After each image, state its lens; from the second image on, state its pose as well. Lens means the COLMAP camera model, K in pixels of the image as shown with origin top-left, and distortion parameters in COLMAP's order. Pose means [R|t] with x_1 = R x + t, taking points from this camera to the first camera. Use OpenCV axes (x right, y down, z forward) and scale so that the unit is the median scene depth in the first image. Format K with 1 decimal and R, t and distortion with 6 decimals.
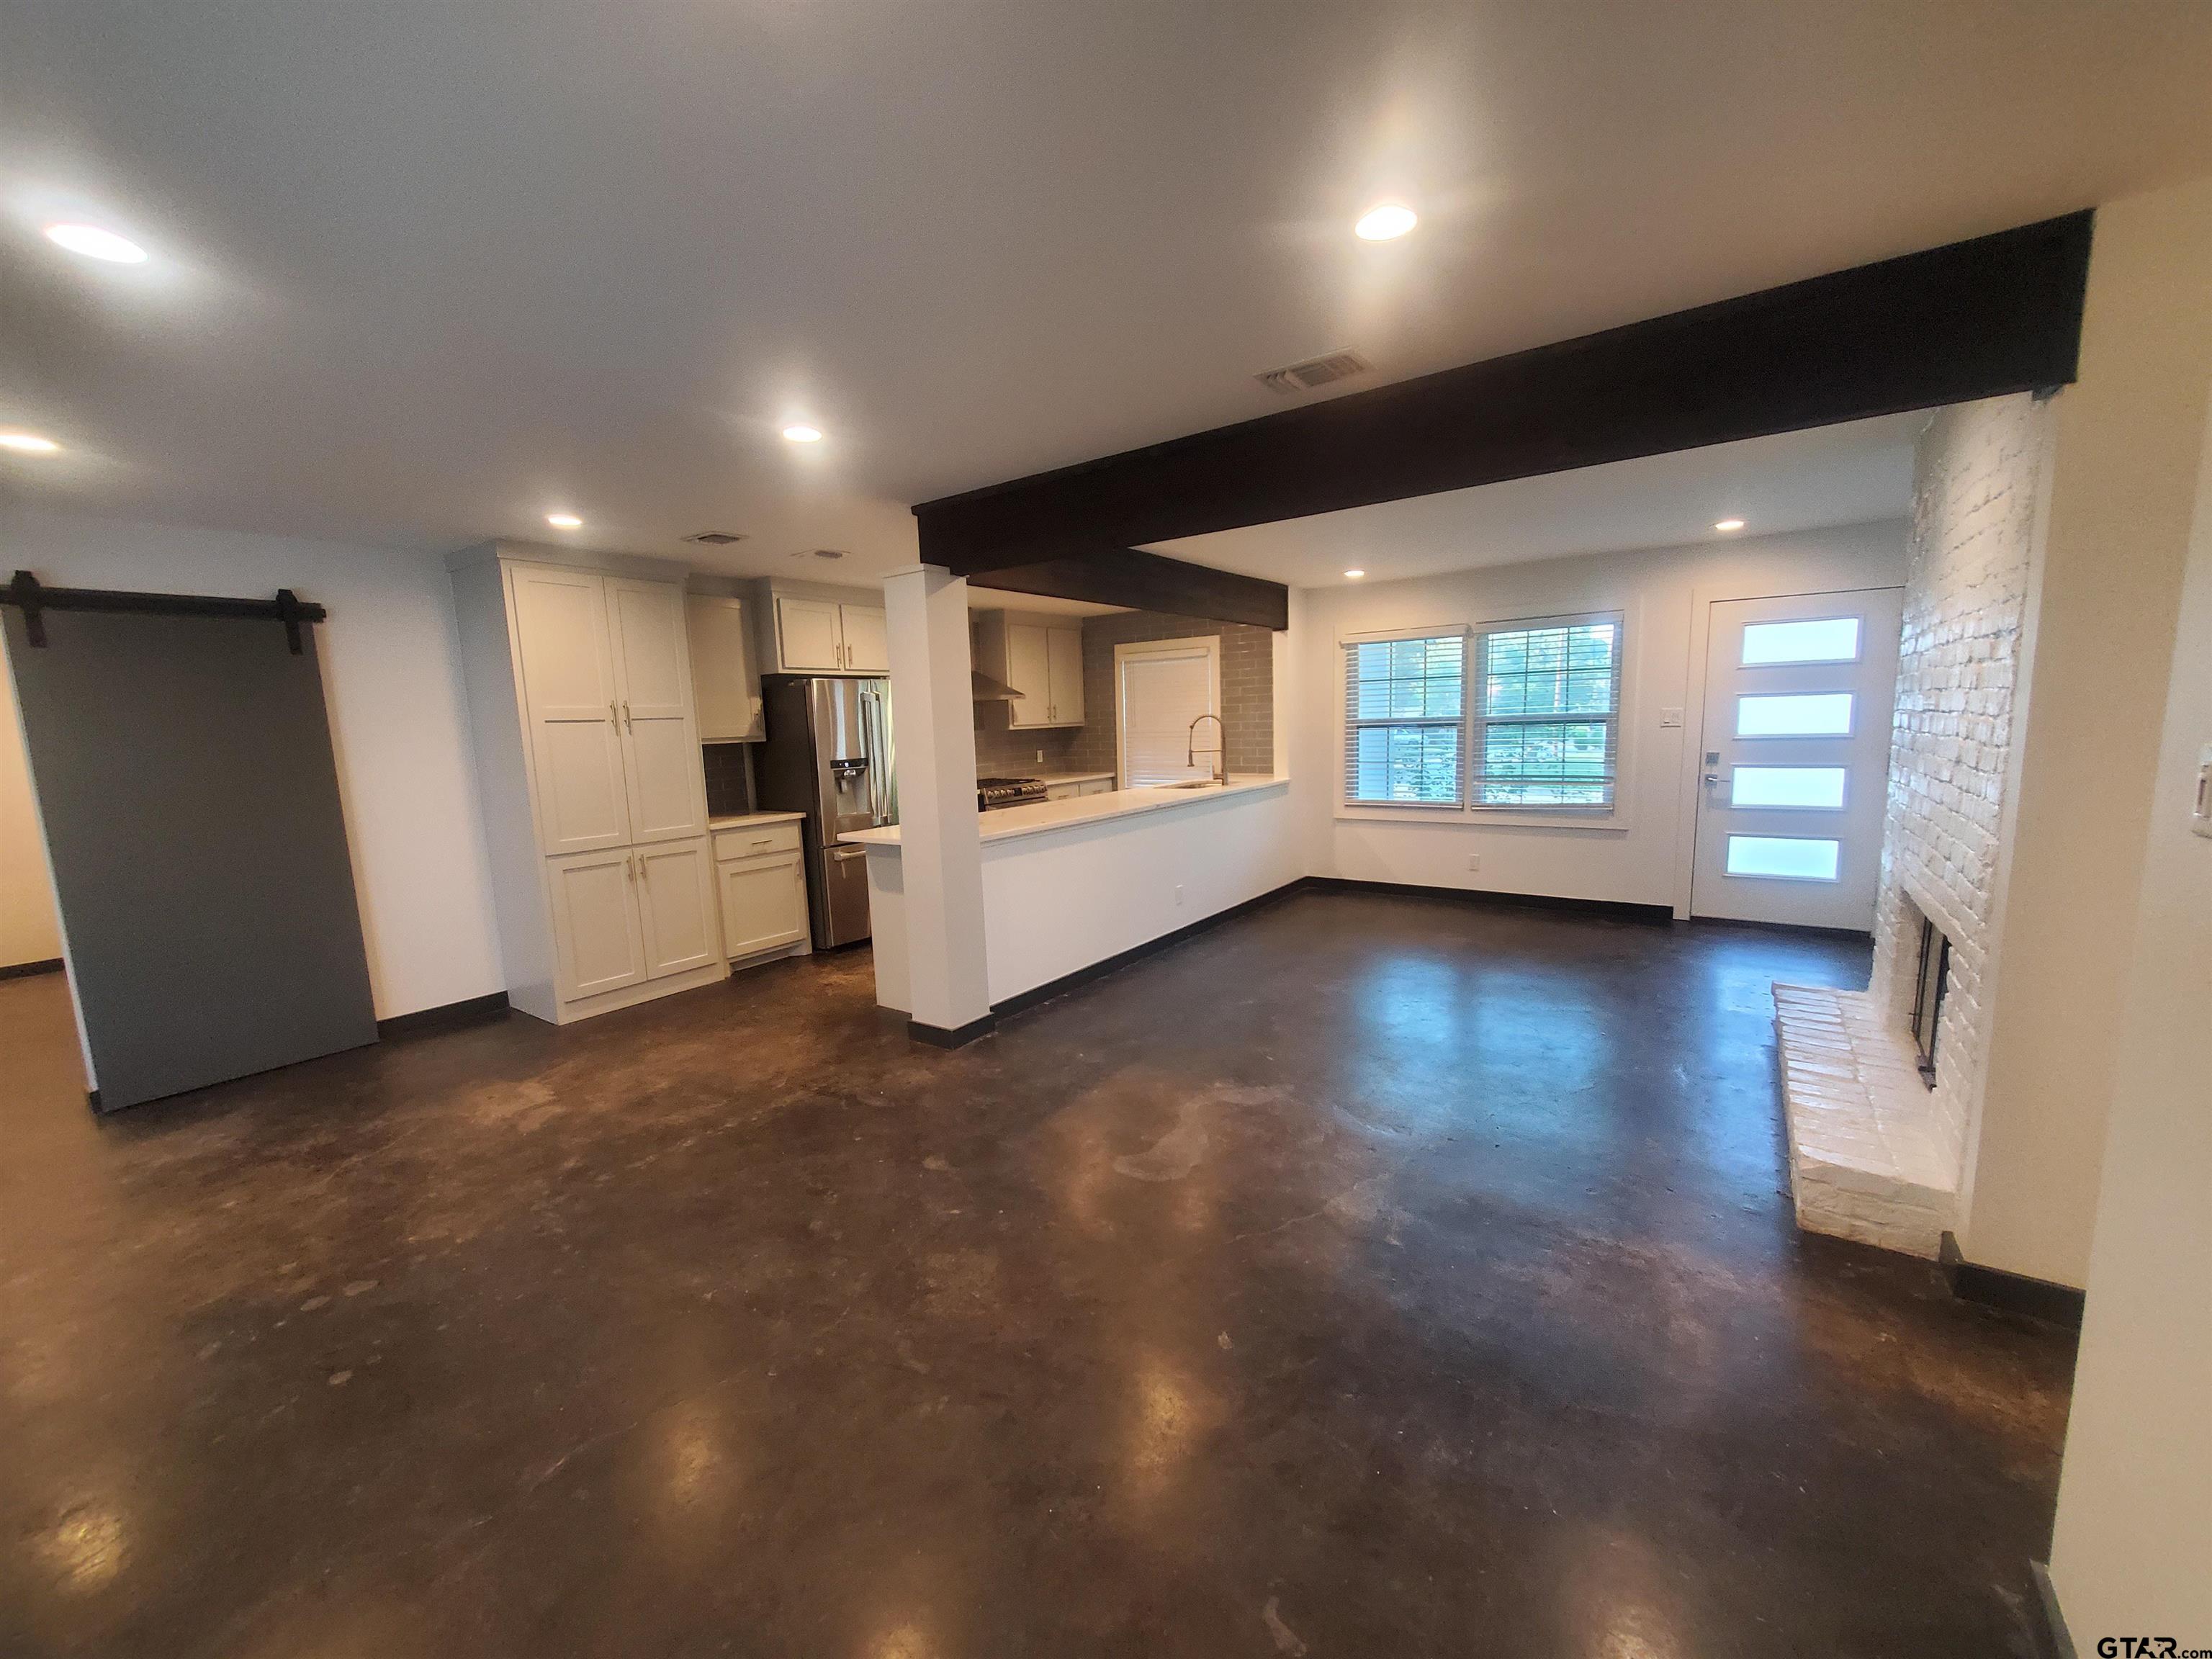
lens RADIAL K [[877.4, 0, 1101.7], [0, 877.4, 837.4], [0, 0, 1]] dist [0.001528, -0.000171]
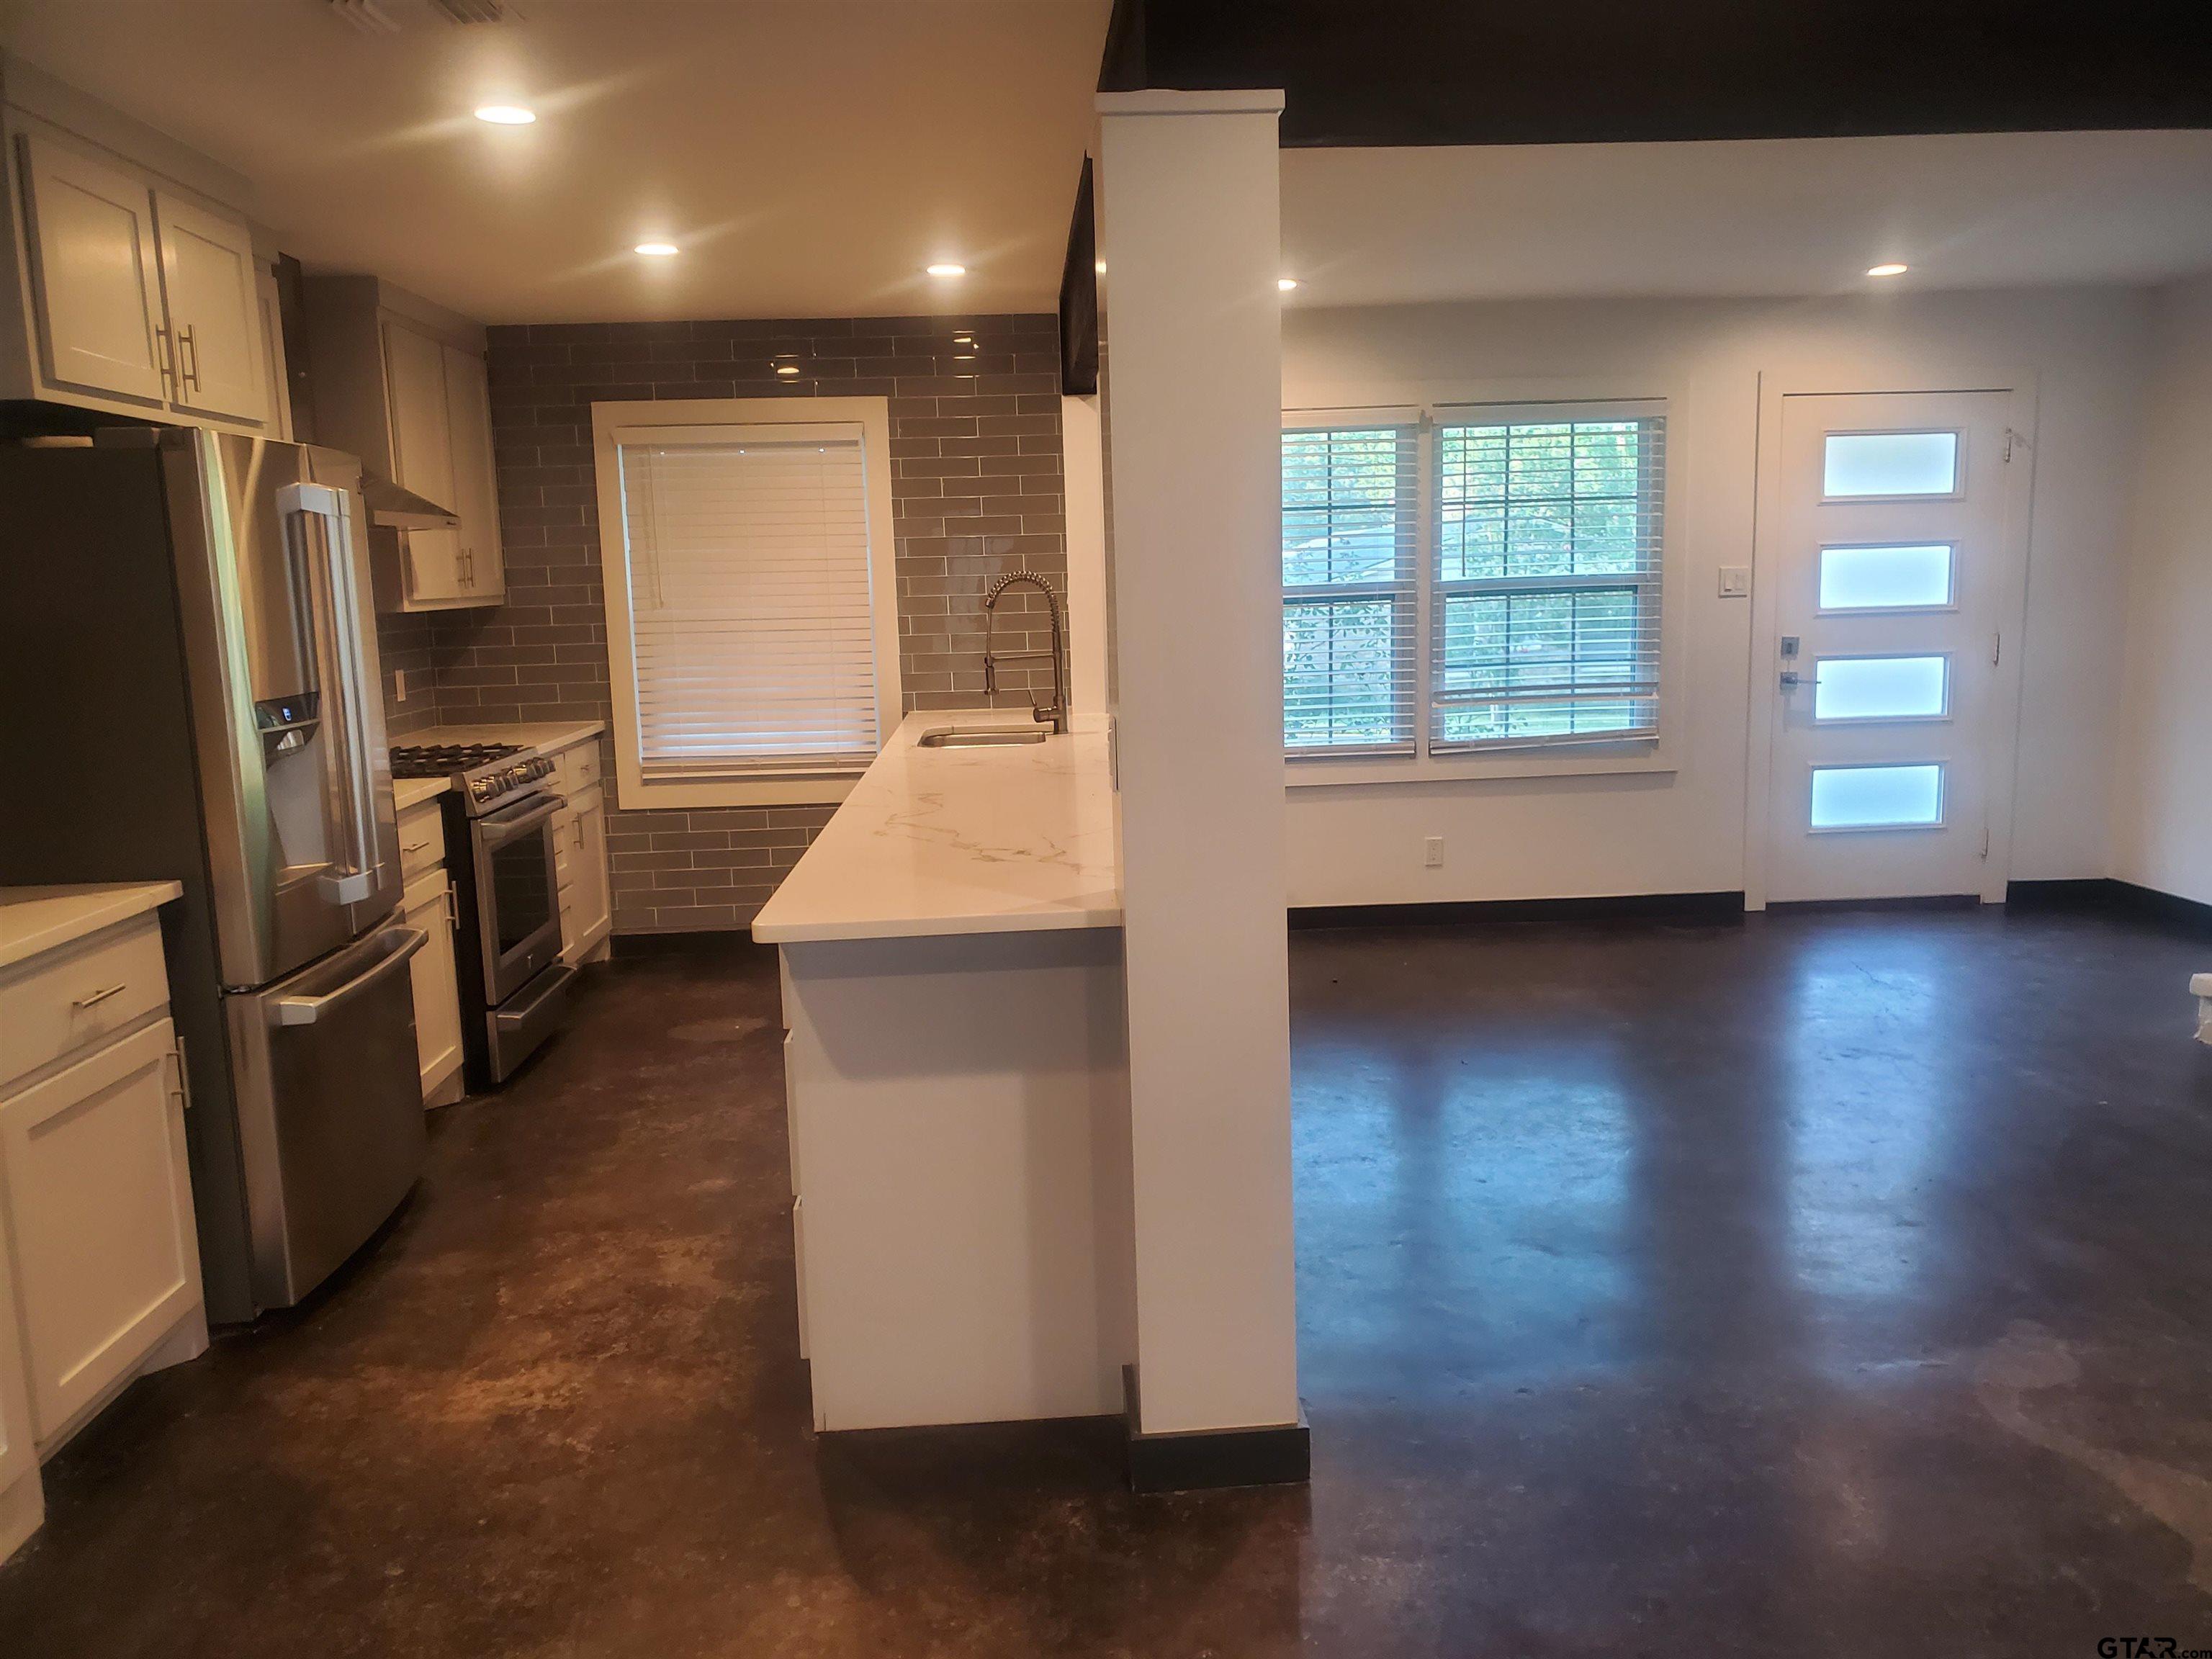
lens RADIAL K [[1730.5, 0, 1109.7], [0, 1730.5, 839.3], [0, 0, 1]] dist [0.007688, 0.002387]
pose [[0.775700, -0.085715, 0.625254, -0.461422], [0.087890, 0.995751, 0.027468, -0.030587], [-0.624952, 0.033647, 0.779937, 0.349073]]
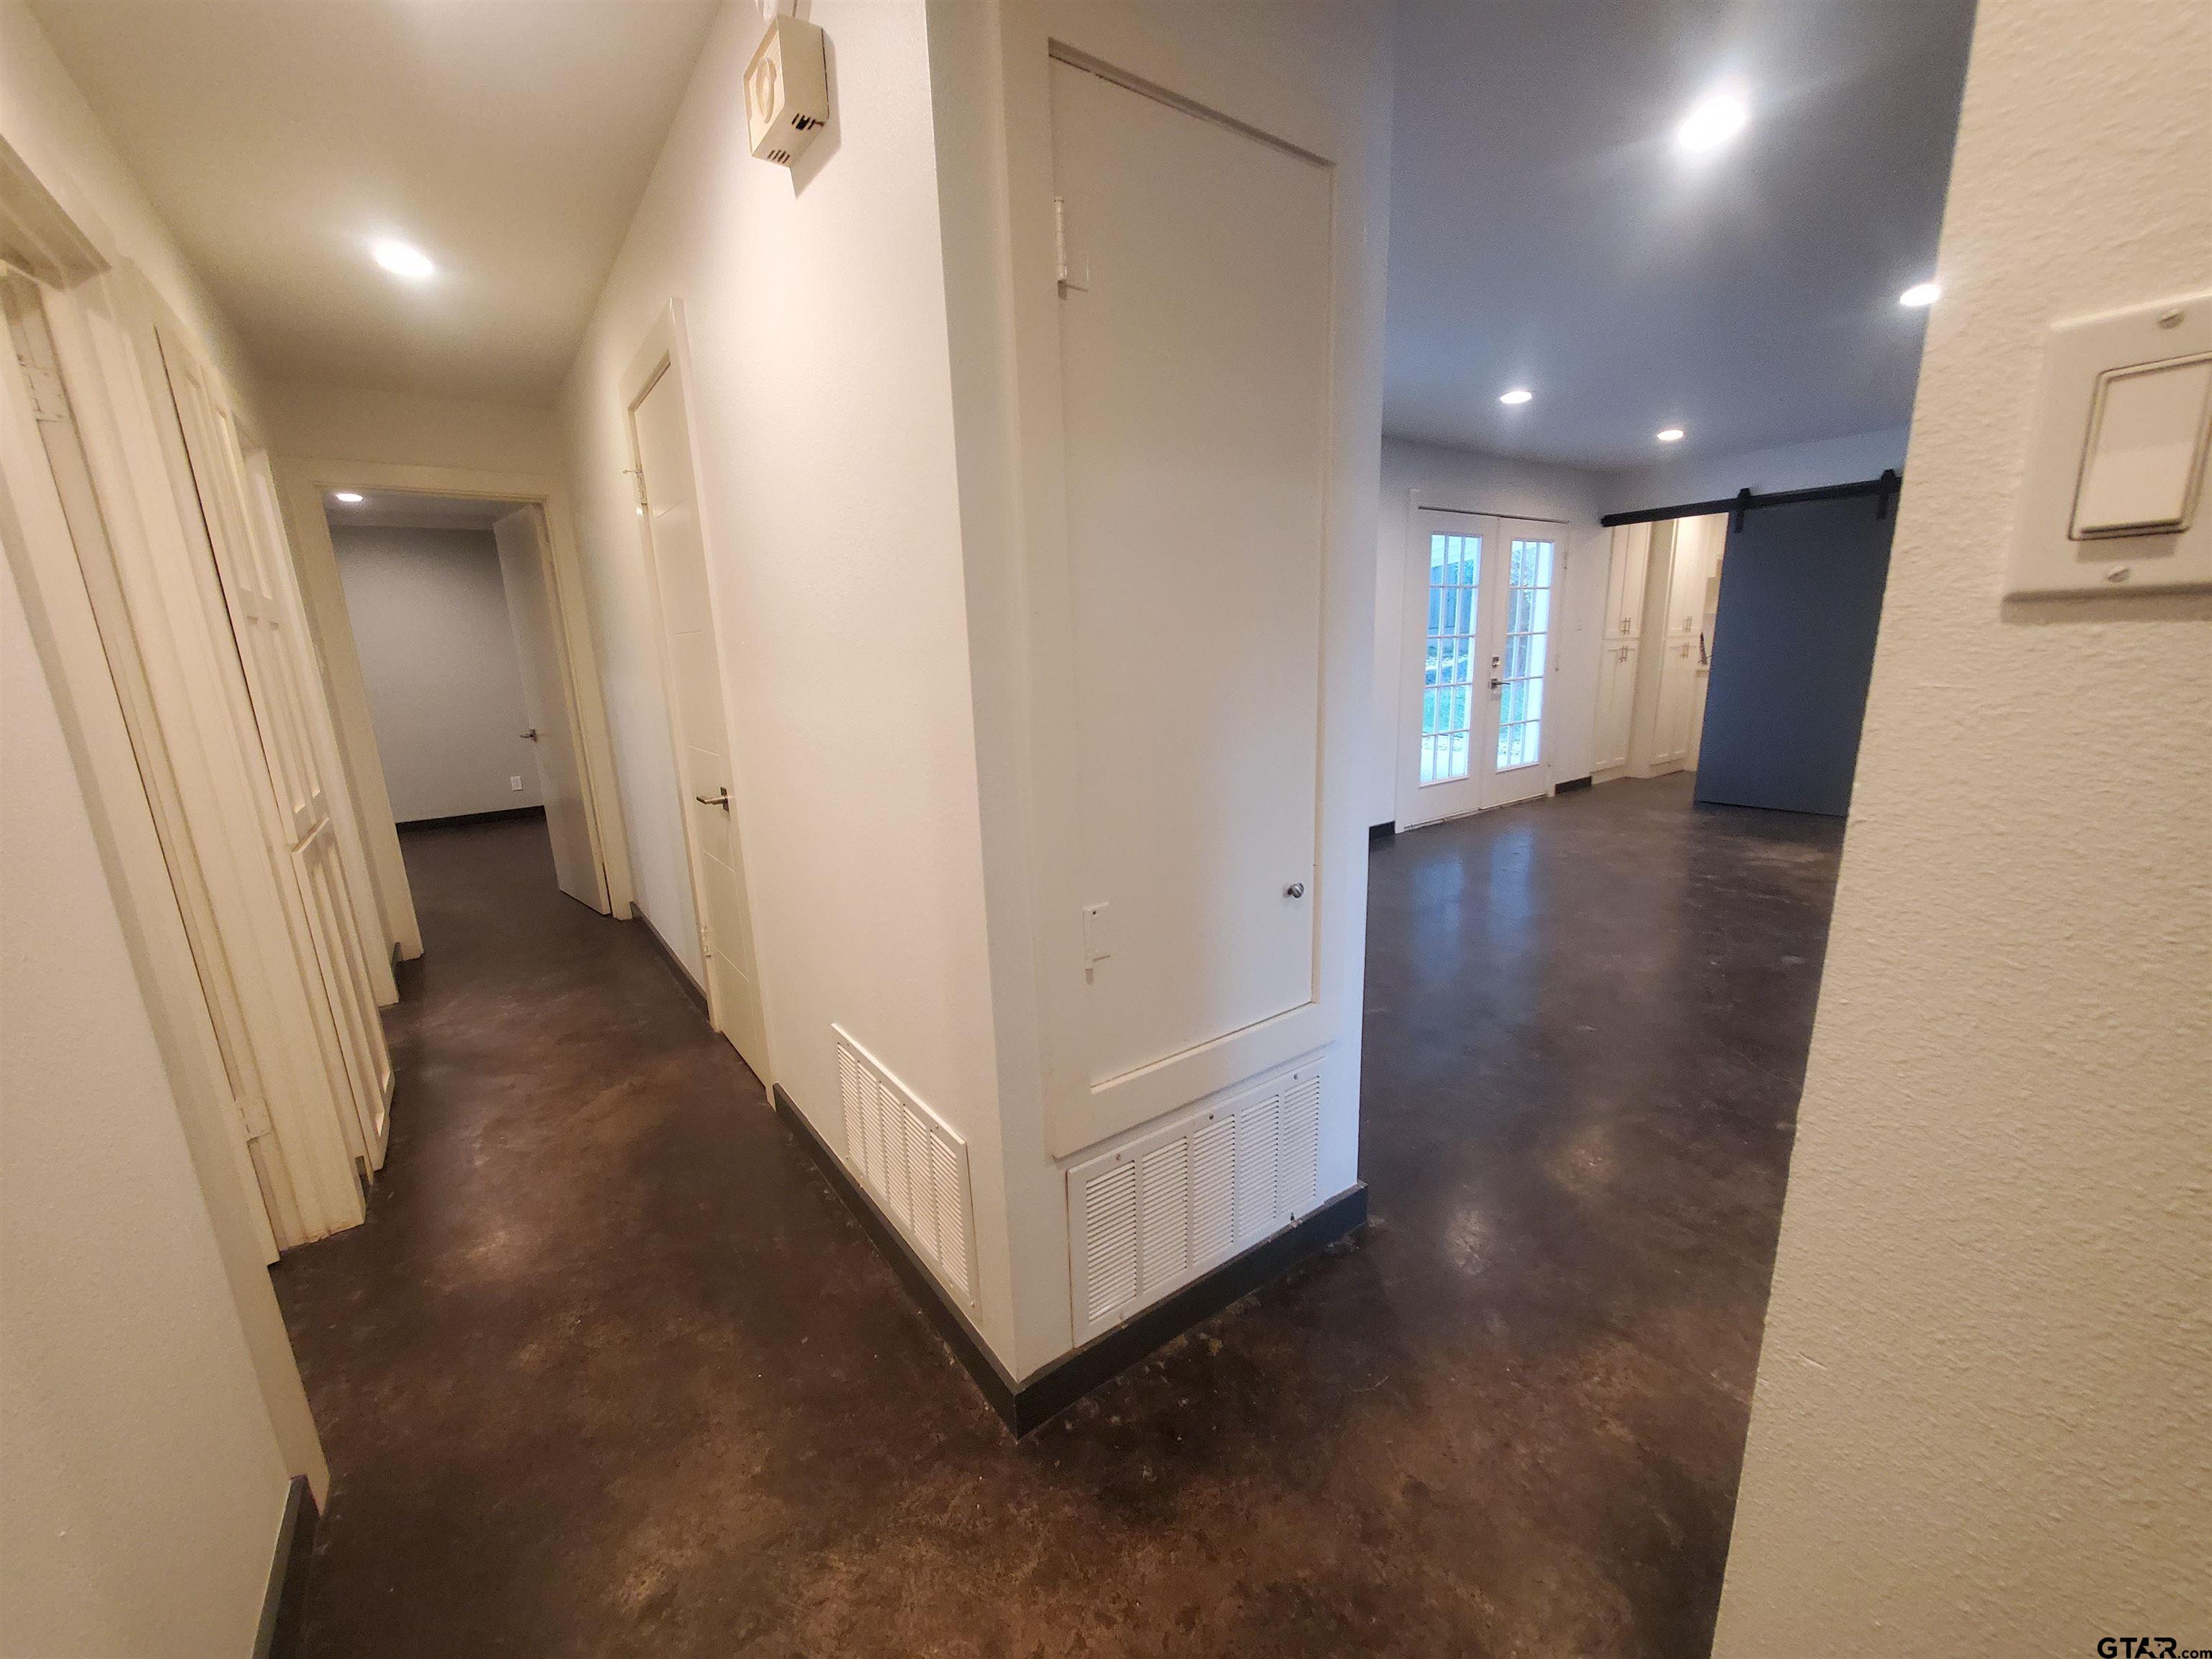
lens RADIAL K [[874.5, 0, 1101.6], [0, 874.5, 839.5], [0, 0, 1]] dist [0.000260, -0.000523]
pose [[-0.305391, 0.253317, -0.917914, 0.583424], [-0.089383, 0.952084, 0.292484, -0.017812], [0.948023, 0.171368, -0.268116, 0.222346]]
